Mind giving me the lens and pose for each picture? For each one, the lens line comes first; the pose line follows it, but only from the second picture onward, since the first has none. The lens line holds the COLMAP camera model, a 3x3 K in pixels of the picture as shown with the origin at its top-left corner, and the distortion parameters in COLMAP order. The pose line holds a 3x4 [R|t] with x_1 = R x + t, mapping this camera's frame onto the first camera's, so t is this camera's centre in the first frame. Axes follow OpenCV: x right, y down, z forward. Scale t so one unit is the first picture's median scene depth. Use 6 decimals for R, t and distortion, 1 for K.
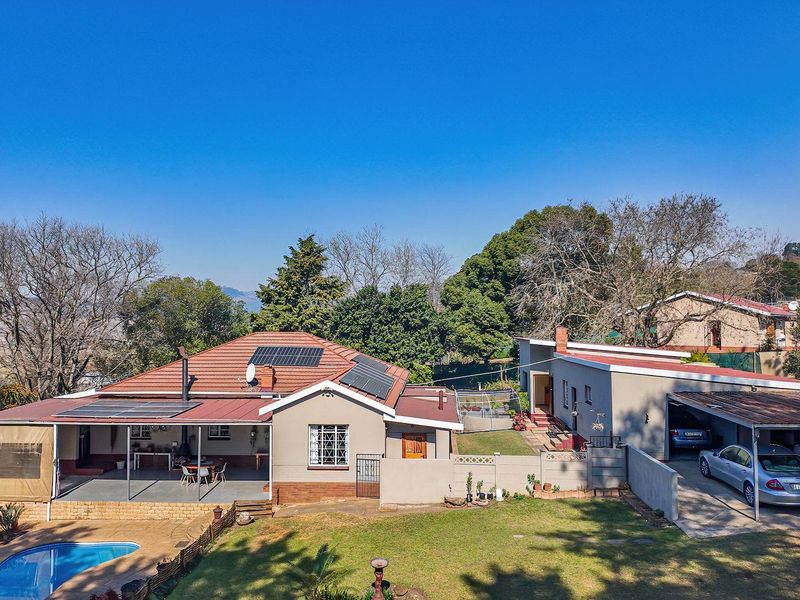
lens RADIAL K [[613.5, 0, 400.0], [0, 613.5, 300.0], [0, 0, 1]] dist [0.112736, -0.174738]
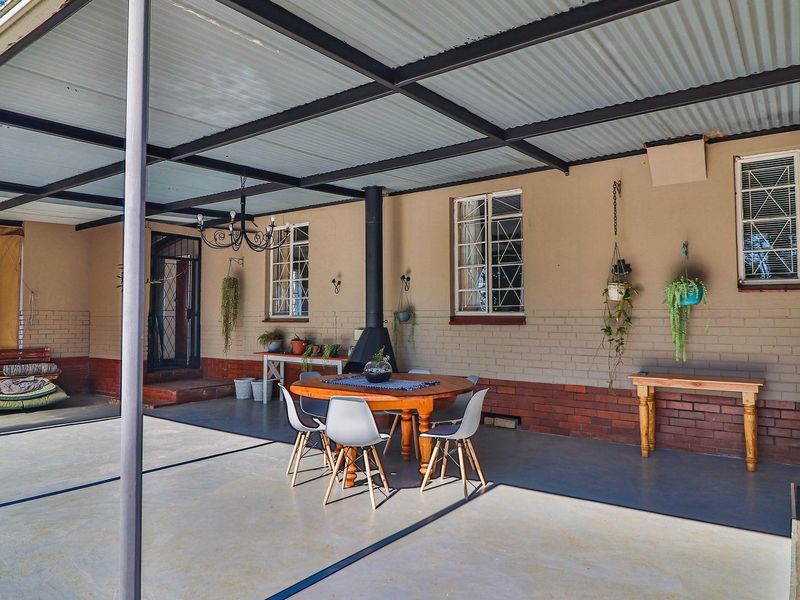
lens RADIAL K [[576.2, 0, 400.0], [0, 576.2, 300.0], [0, 0, 1]] dist [-0.001207, -0.007302]
pose [[0.829036, -0.018523, -0.558888, -0.222541], [0.020252, 0.999790, -0.003094, 0.260855], [0.558828, -0.008754, 0.829237, 0.935701]]
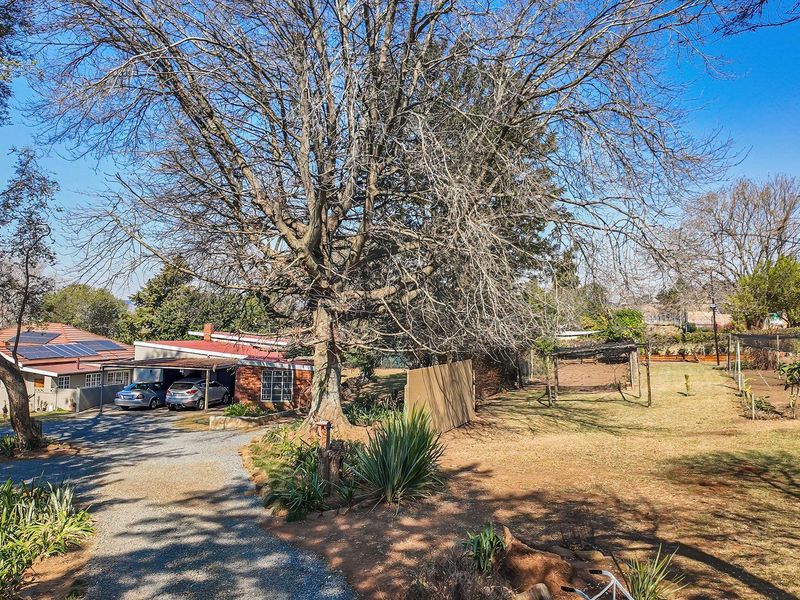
lens RADIAL K [[659.7, 0, 401.4], [0, 659.7, 300.1], [0, 0, 1]] dist [0.026307, -0.002821]
pose [[0.990278, 0.021793, -0.137387, 1.267492], [-0.024017, 0.999606, -0.014551, -0.000599], [0.137016, 0.017709, 0.990411, -0.696910]]
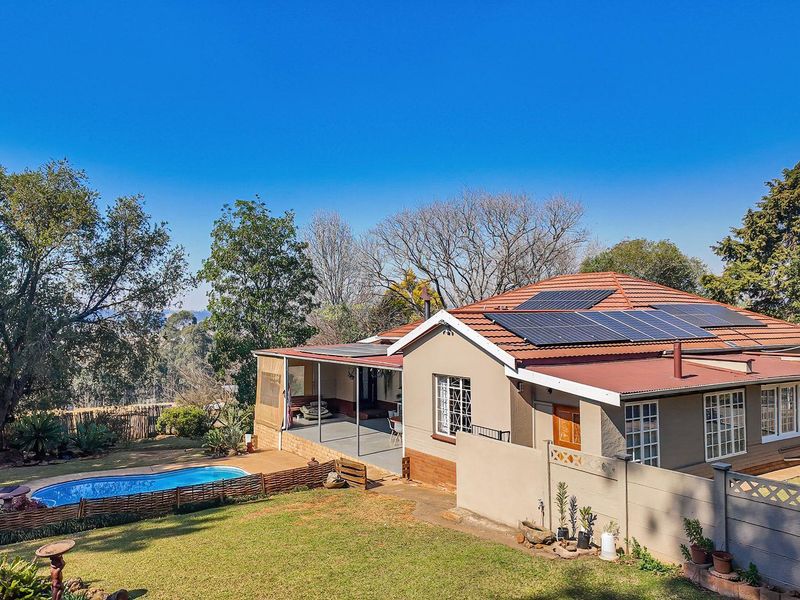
lens RADIAL K [[613.5, 0, 400.0], [0, 613.5, 300.0], [0, 0, 1]] dist [0.112736, -0.174738]
pose [[0.598915, -0.026114, -0.800386, 0.381466], [0.028509, 0.999530, -0.011278, 0.122564], [0.800305, -0.016063, 0.599378, 0.545701]]
